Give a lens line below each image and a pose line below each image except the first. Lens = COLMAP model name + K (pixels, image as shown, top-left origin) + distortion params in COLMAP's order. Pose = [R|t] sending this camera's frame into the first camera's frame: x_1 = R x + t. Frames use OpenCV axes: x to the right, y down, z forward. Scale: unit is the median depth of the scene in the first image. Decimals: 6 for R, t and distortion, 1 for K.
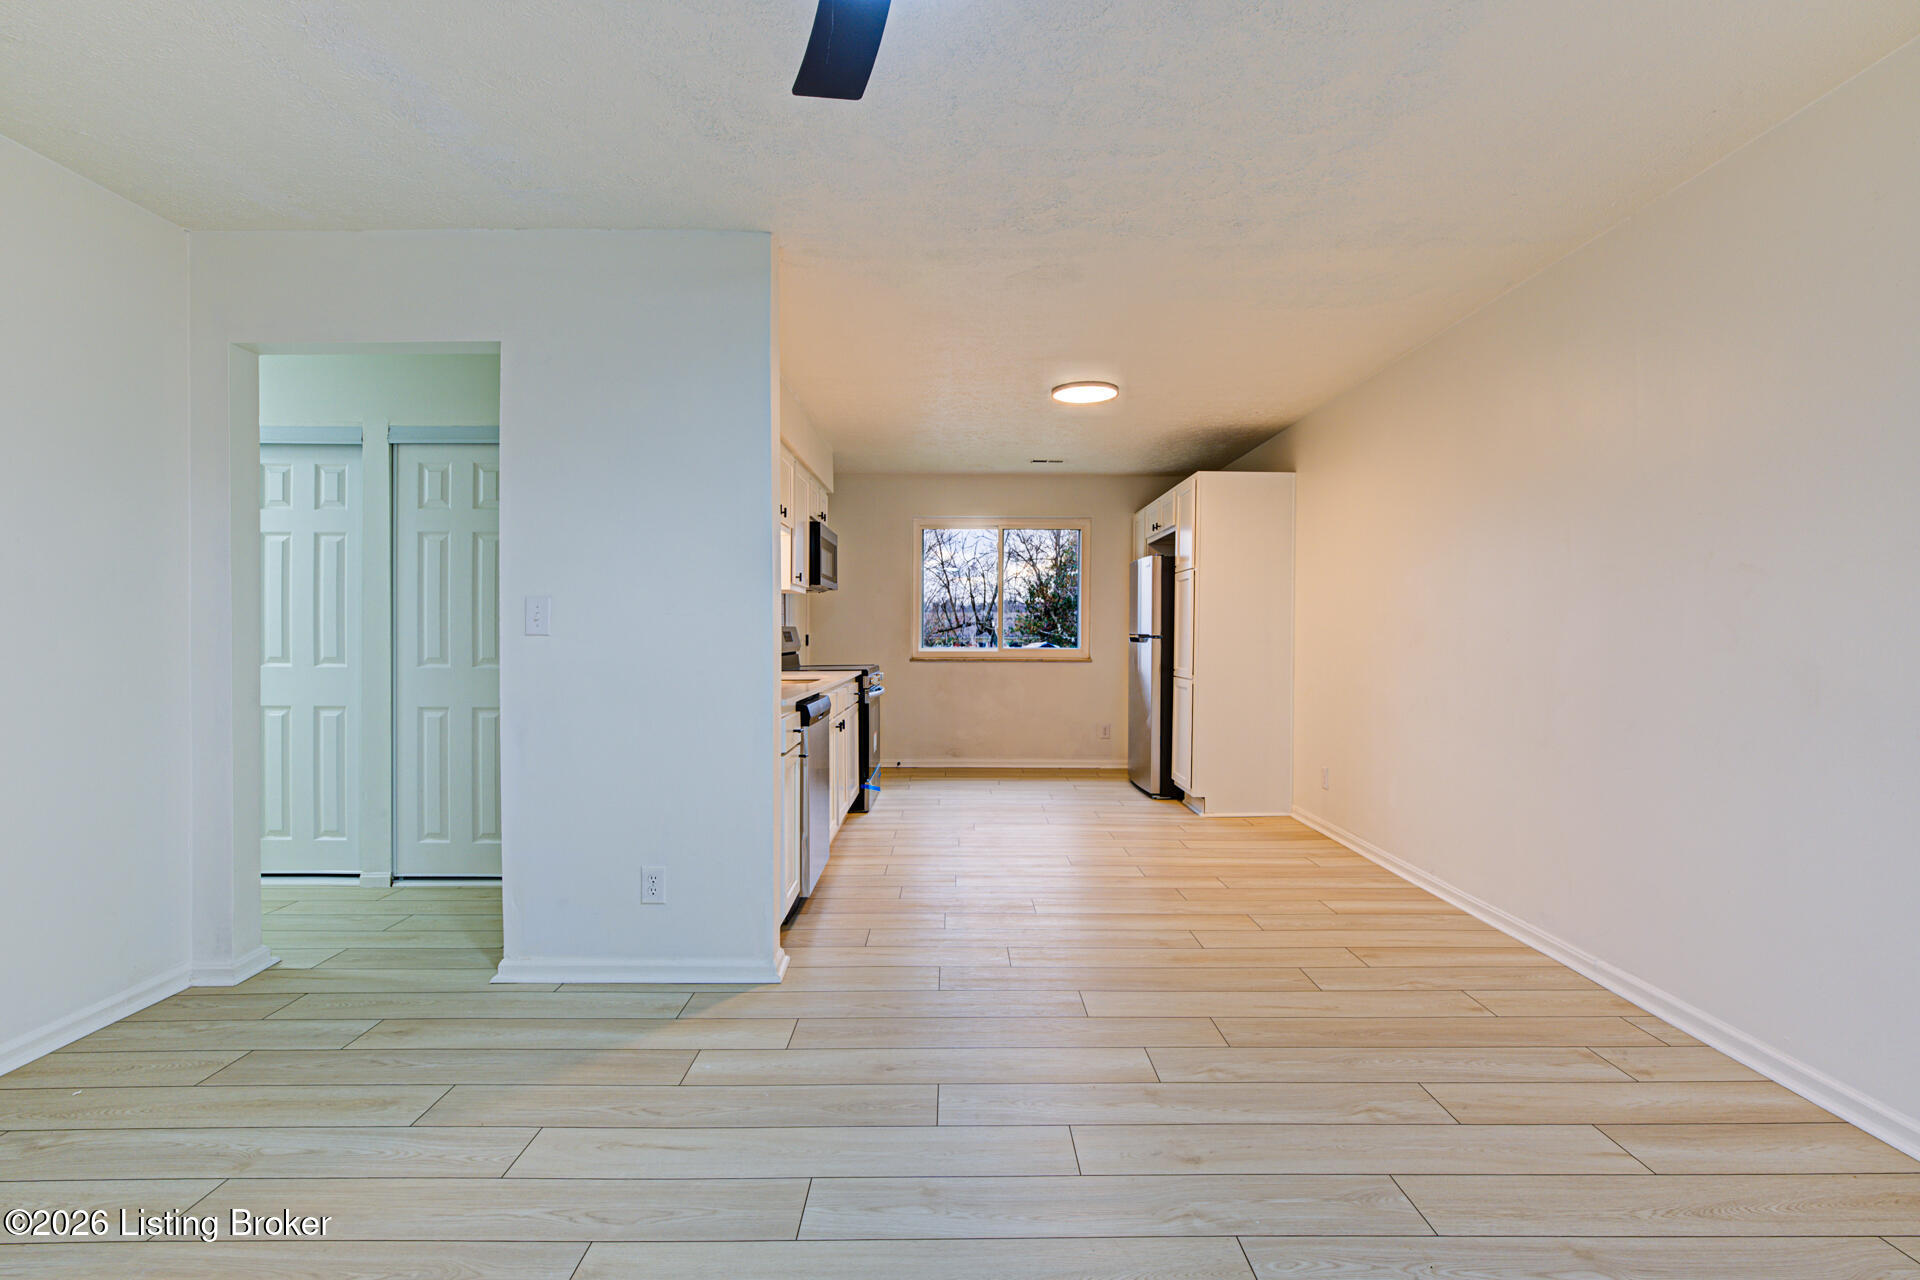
lens RADIAL K [[851.0, 0, 962.3], [0, 851.0, 635.9], [0, 0, 1]] dist [0.001547, 0.000560]
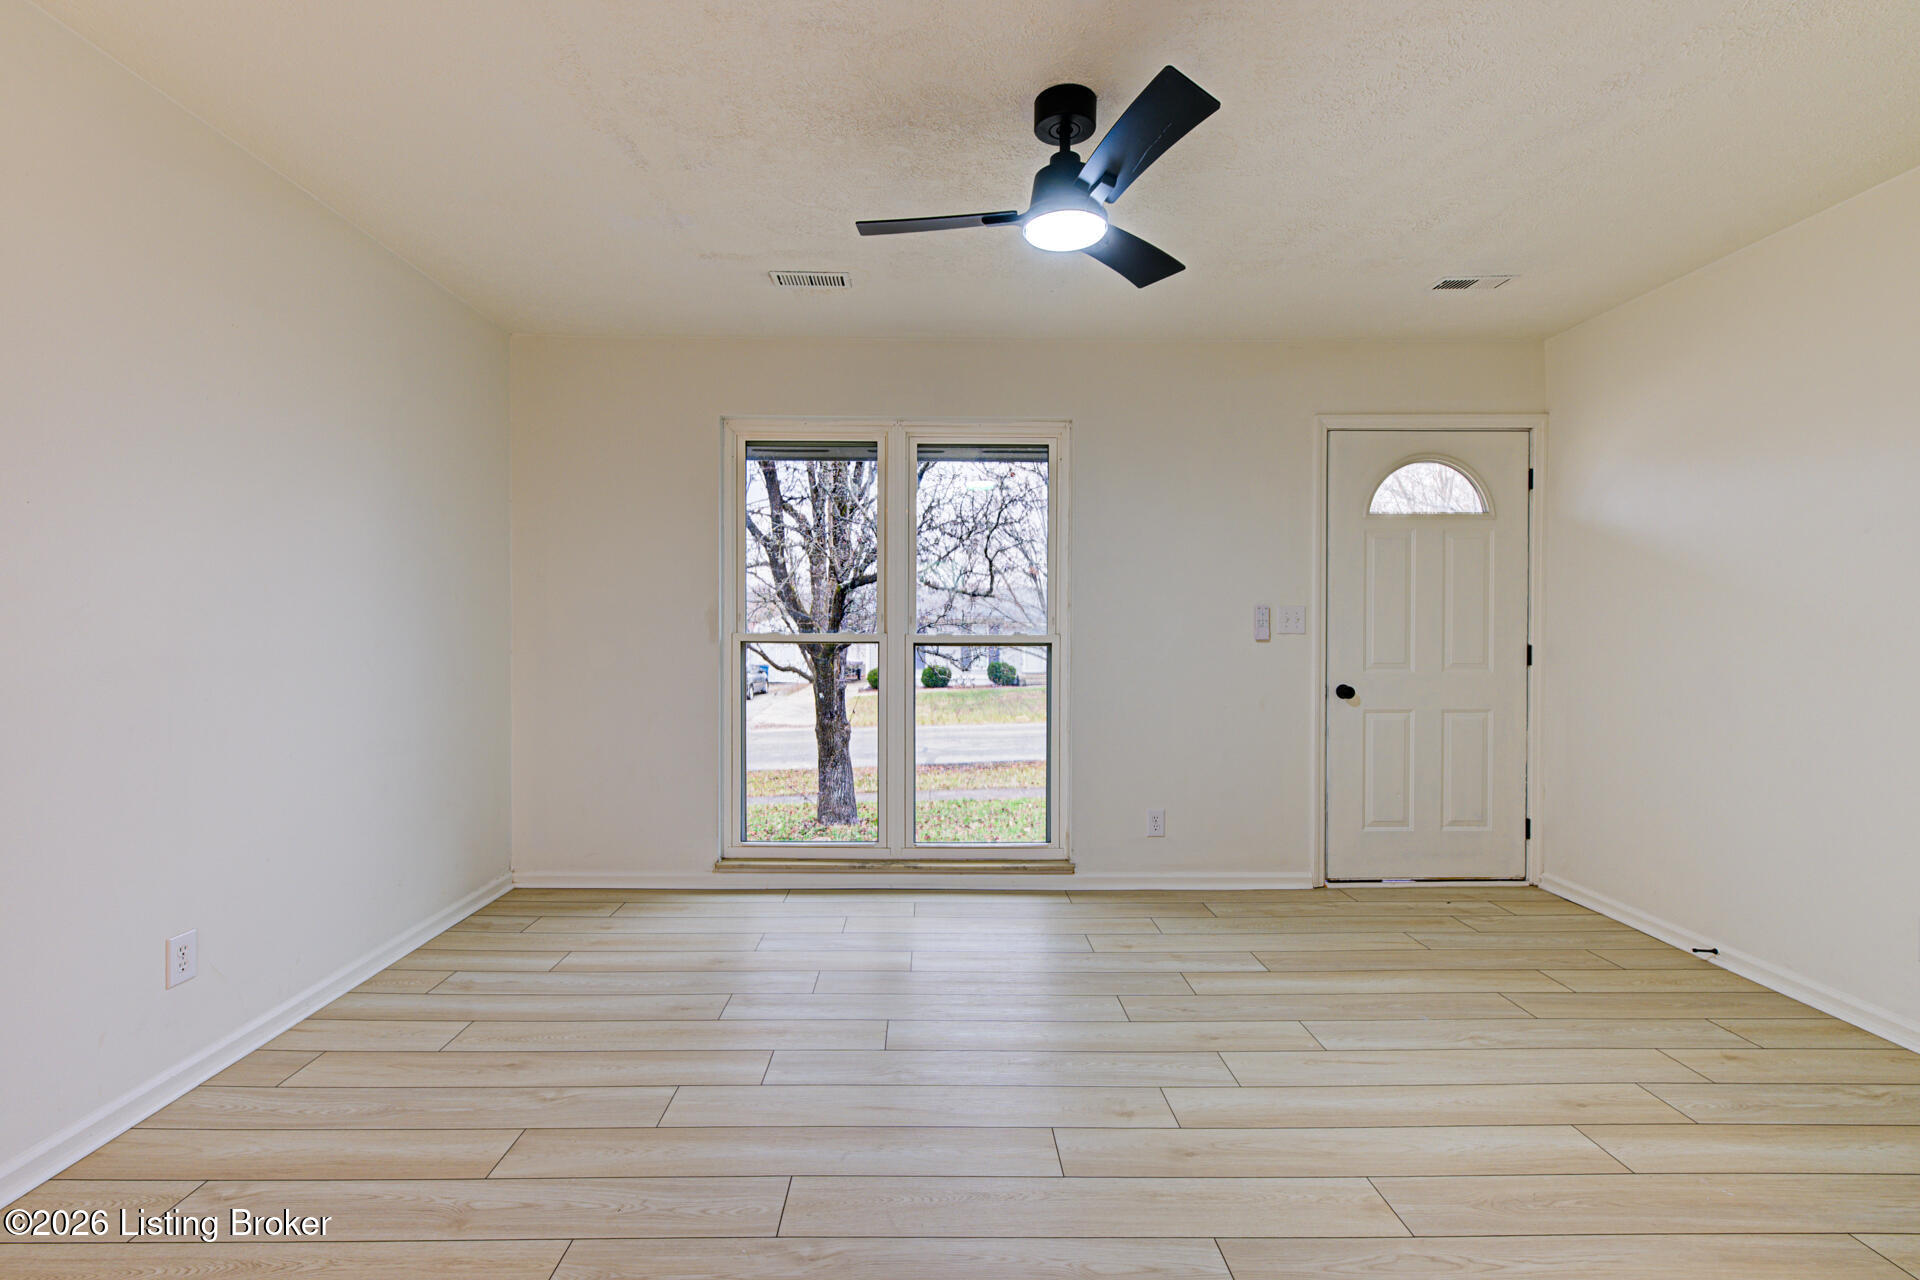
lens RADIAL K [[850.9, 0, 952.2], [0, 850.9, 633.4], [0, 0, 1]] dist [0.000837, 0.000363]
pose [[-0.999945, -0.002847, -0.010052, 0.069253], [-0.002947, 0.999946, 0.009955, -0.008198], [0.010023, 0.009985, -0.999900, 1.096854]]
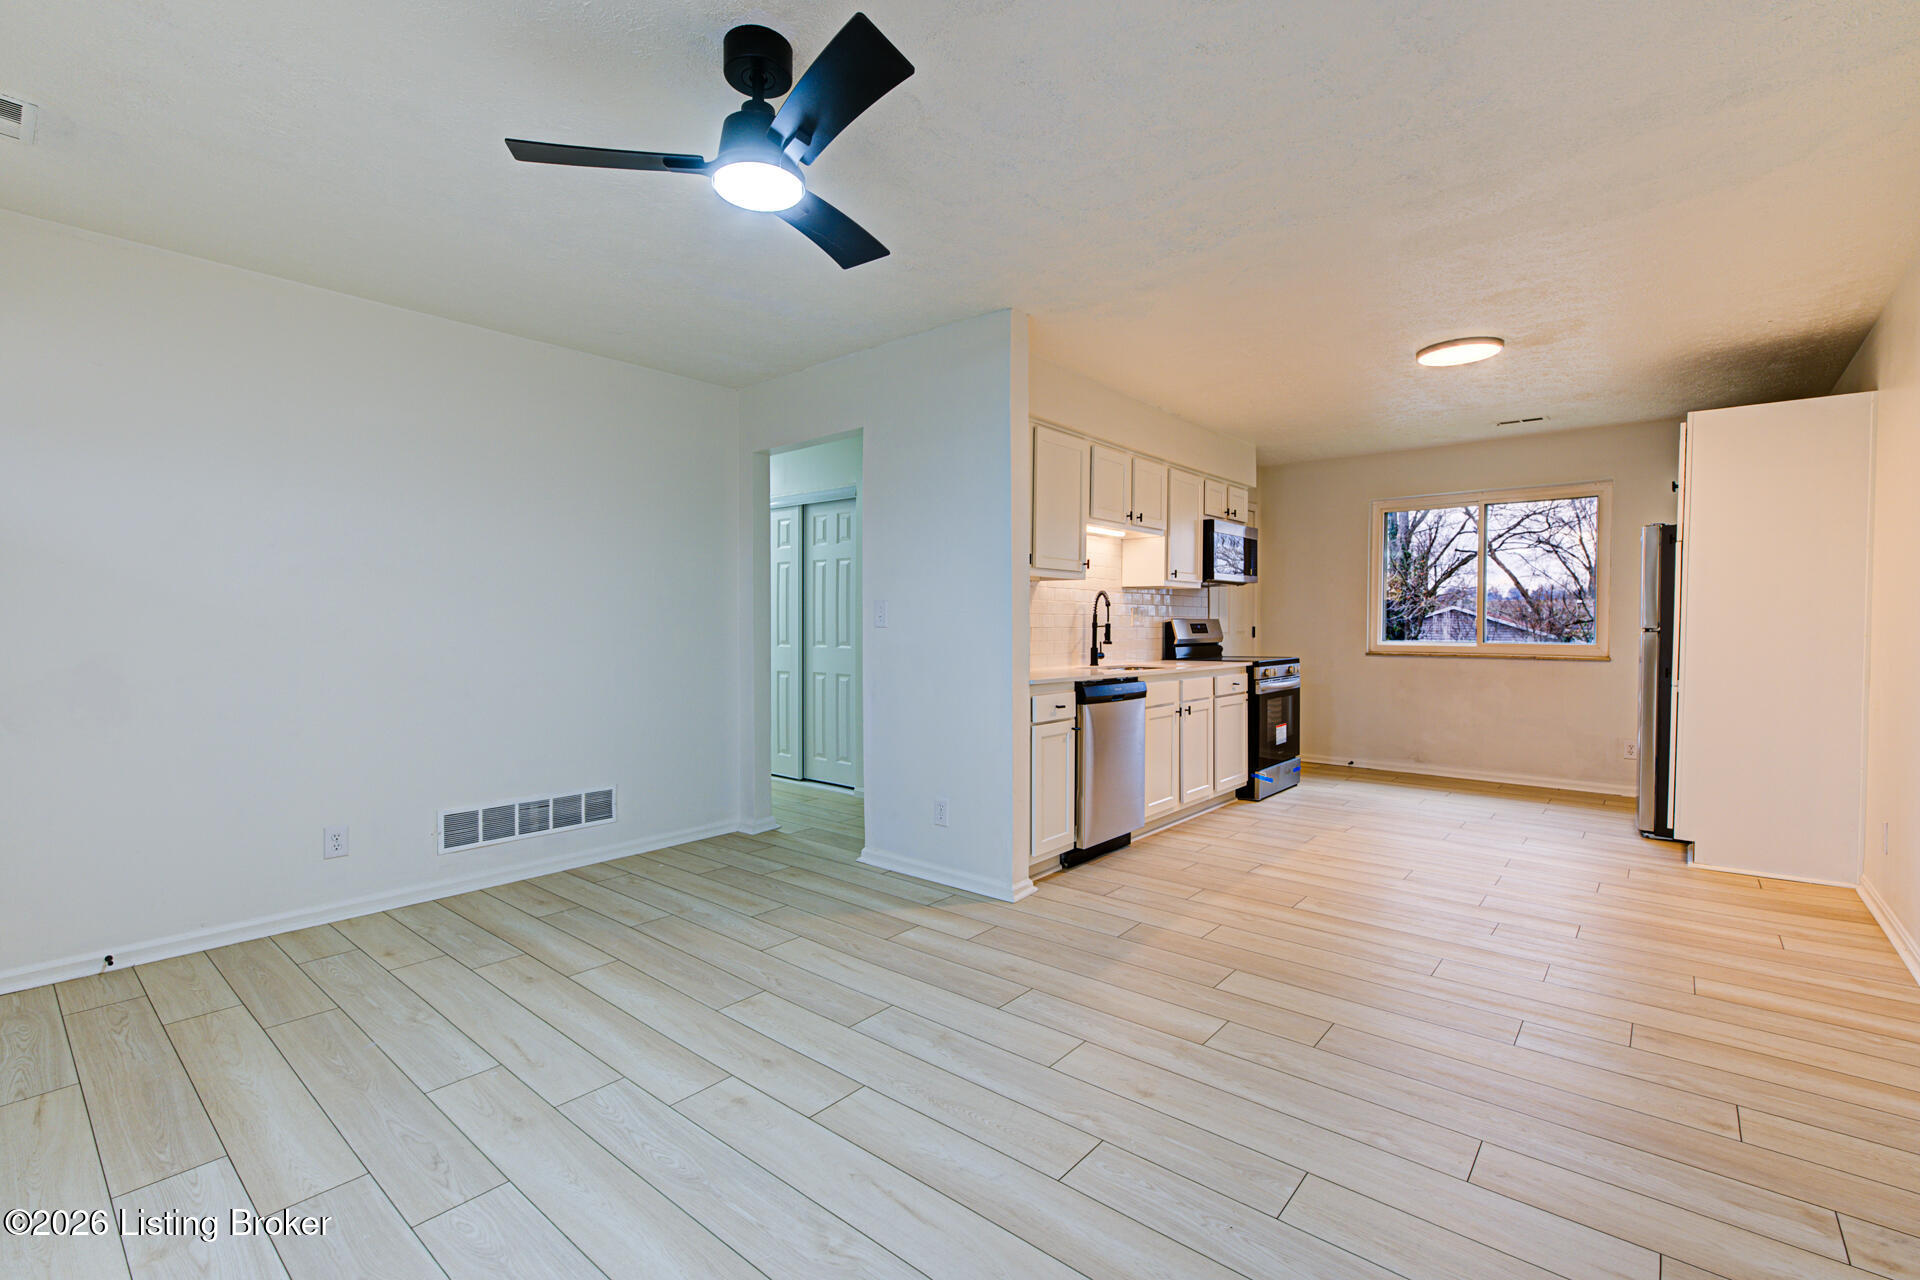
lens RADIAL K [[850.9, 0, 952.2], [0, 850.9, 633.4], [0, 0, 1]] dist [0.000837, 0.000363]
pose [[0.756029, 0.006159, -0.654509, 0.509343], [-0.001603, 0.999970, 0.007558, -0.001235], [0.654536, -0.004665, 0.756017, -0.010420]]
